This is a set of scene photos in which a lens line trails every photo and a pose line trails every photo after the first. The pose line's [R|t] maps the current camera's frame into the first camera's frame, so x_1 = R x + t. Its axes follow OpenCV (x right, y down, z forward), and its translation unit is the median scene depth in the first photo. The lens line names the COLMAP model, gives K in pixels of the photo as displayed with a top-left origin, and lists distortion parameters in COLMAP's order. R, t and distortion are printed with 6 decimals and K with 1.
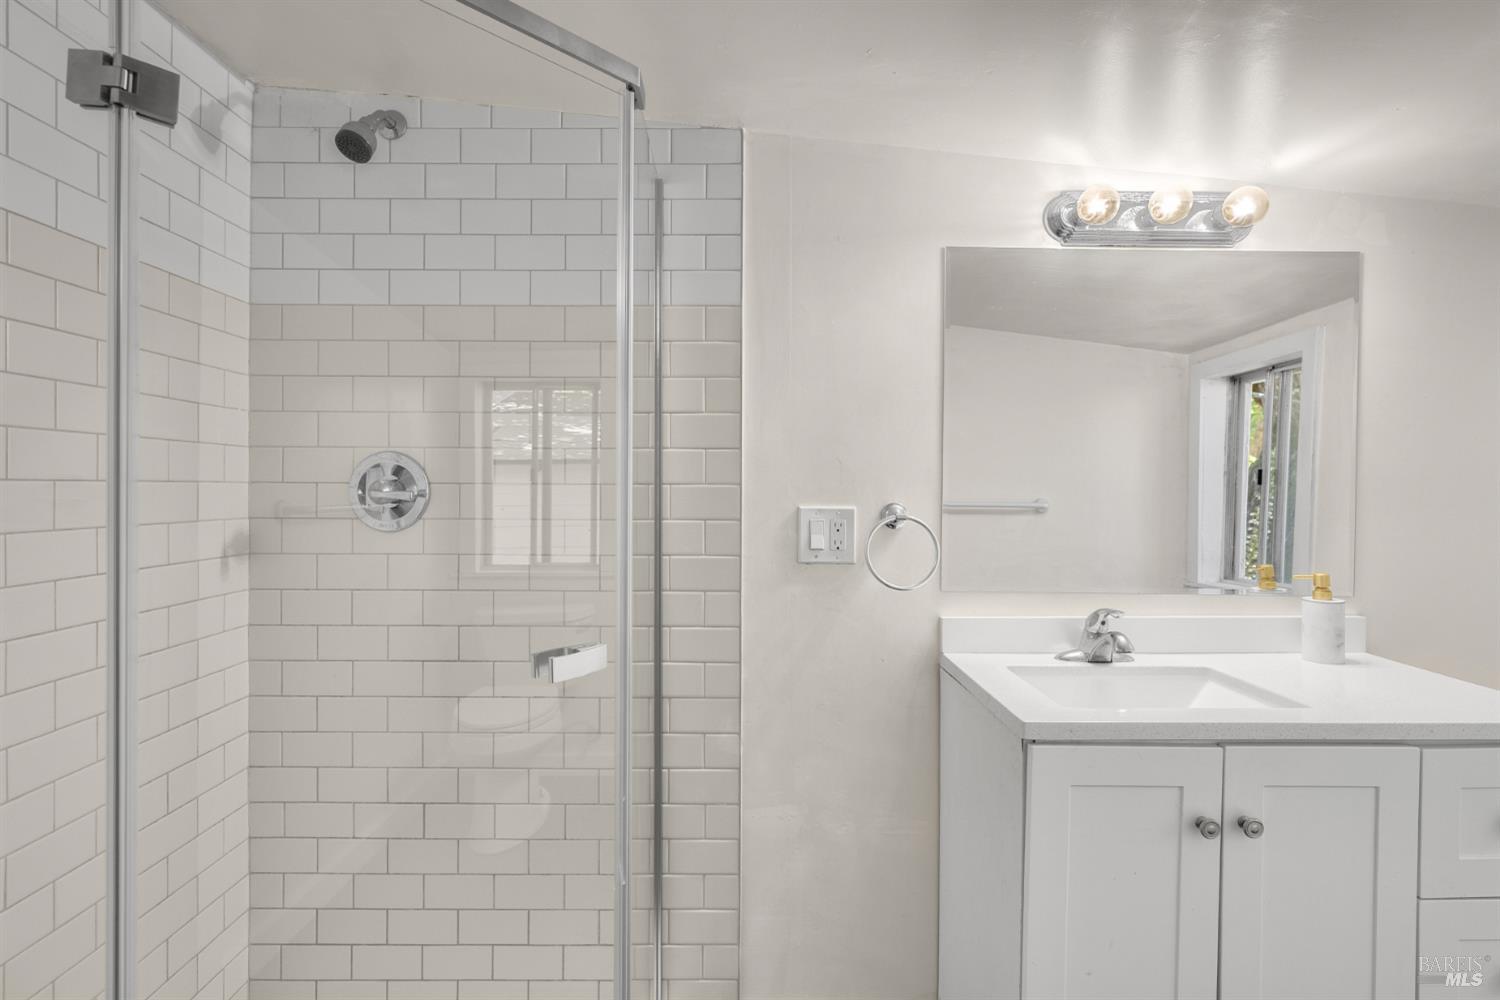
lens RADIAL K [[691.3, 0, 740.3], [0, 691.3, 488.4], [0, 0, 1]] dist [-0.002452, 0.000873]
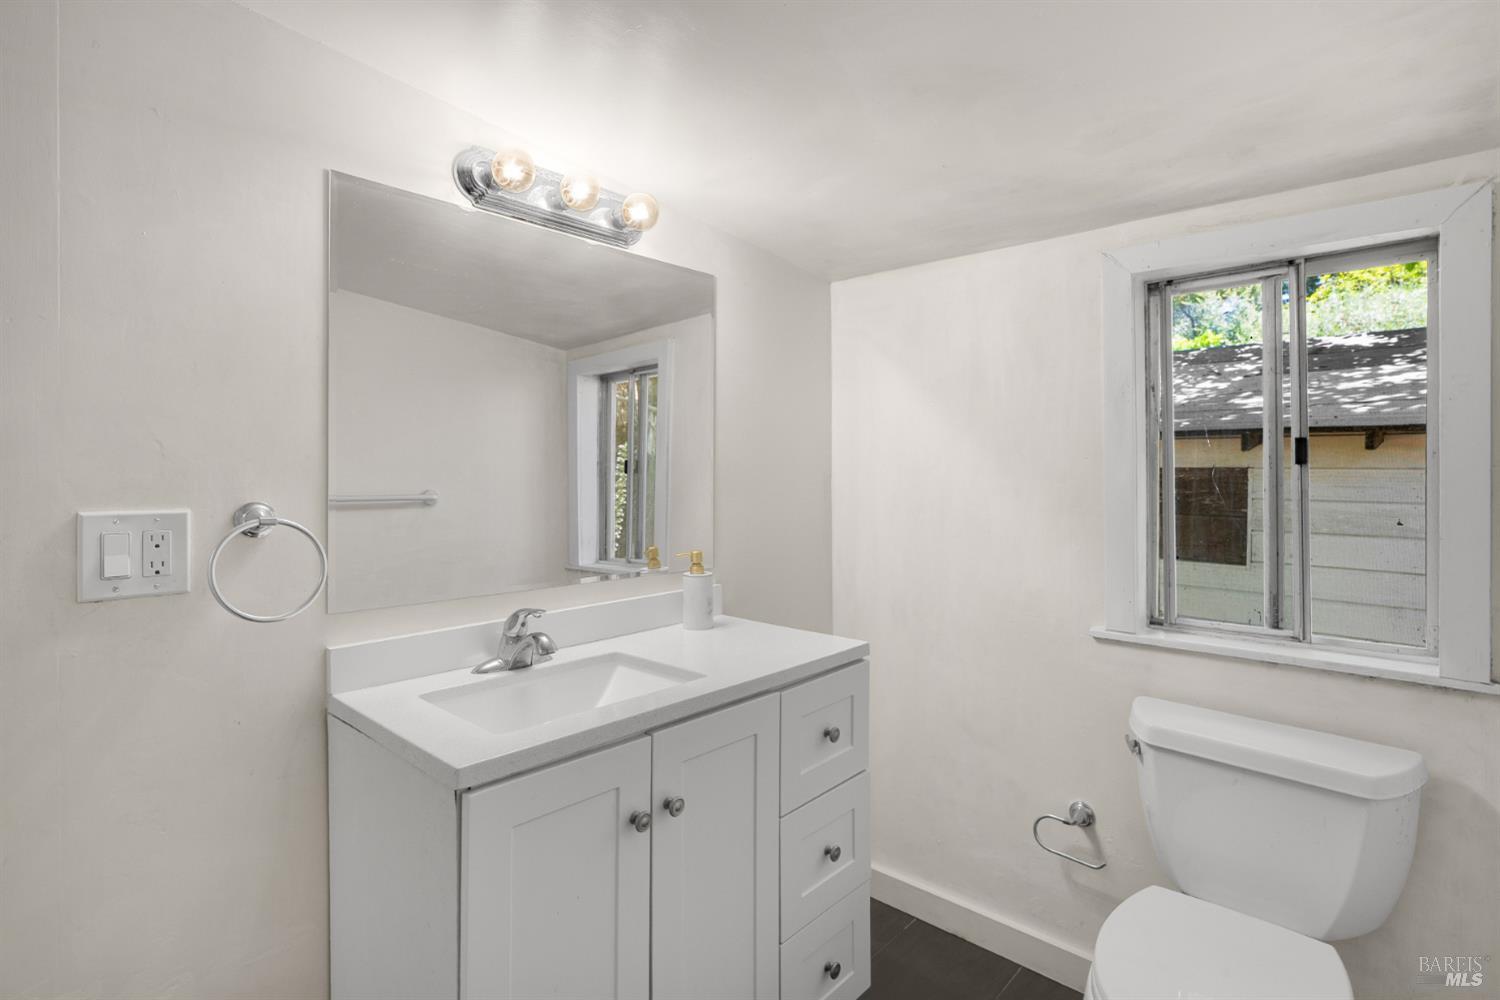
lens RADIAL K [[733.6, 0, 744.1], [0, 733.6, 472.6], [0, 0, 1]] dist [-0.003896, 0.000603]
pose [[0.676717, -0.006388, 0.736216, 0.005306], [0.012335, 0.999920, -0.002662, -0.001553], [-0.736140, 0.010882, 0.676742, 0.112683]]
